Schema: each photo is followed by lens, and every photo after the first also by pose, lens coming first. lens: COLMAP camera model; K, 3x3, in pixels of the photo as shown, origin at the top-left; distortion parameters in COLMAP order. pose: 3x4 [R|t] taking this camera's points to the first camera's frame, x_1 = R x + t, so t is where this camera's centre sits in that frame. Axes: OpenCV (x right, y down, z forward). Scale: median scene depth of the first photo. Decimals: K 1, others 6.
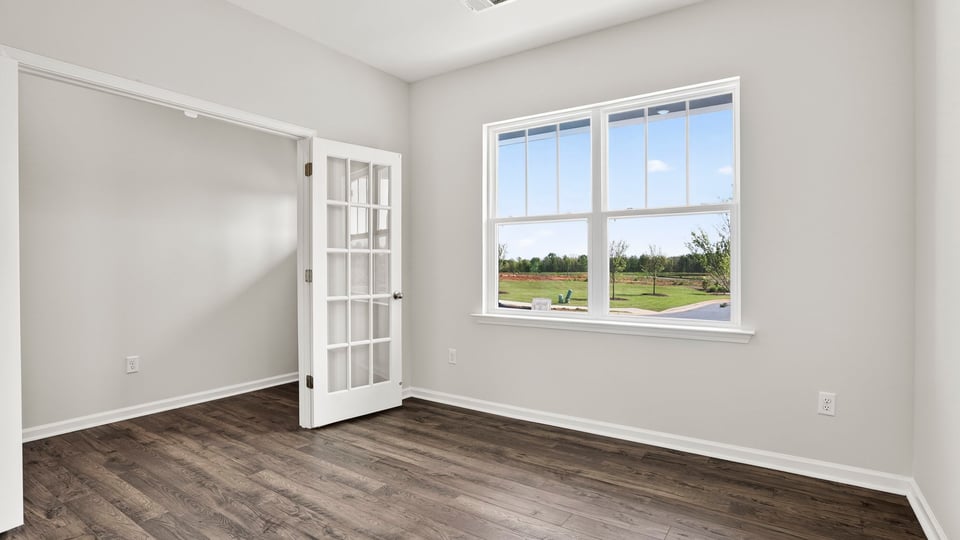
lens RADIAL K [[445.6, 0, 483.4], [0, 445.6, 269.0], [0, 0, 1]] dist [-0.001969, 0.000100]
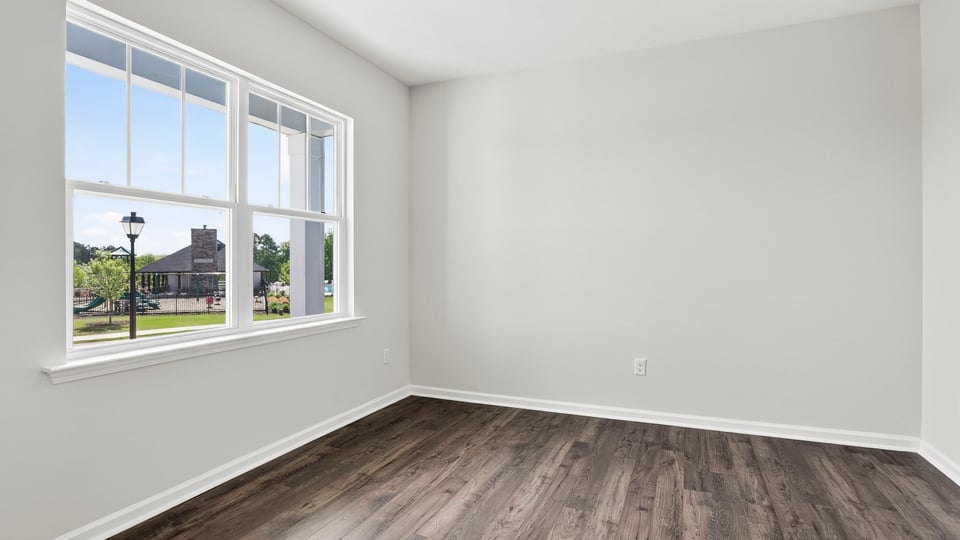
lens RADIAL K [[445.6, 0, 483.4], [0, 445.6, 269.0], [0, 0, 1]] dist [-0.001969, 0.000100]
pose [[-0.113108, -0.006663, 0.993560, -0.788207], [0.005704, 0.999957, 0.007355, -0.009604], [-0.993566, 0.006500, -0.113065, 0.826237]]
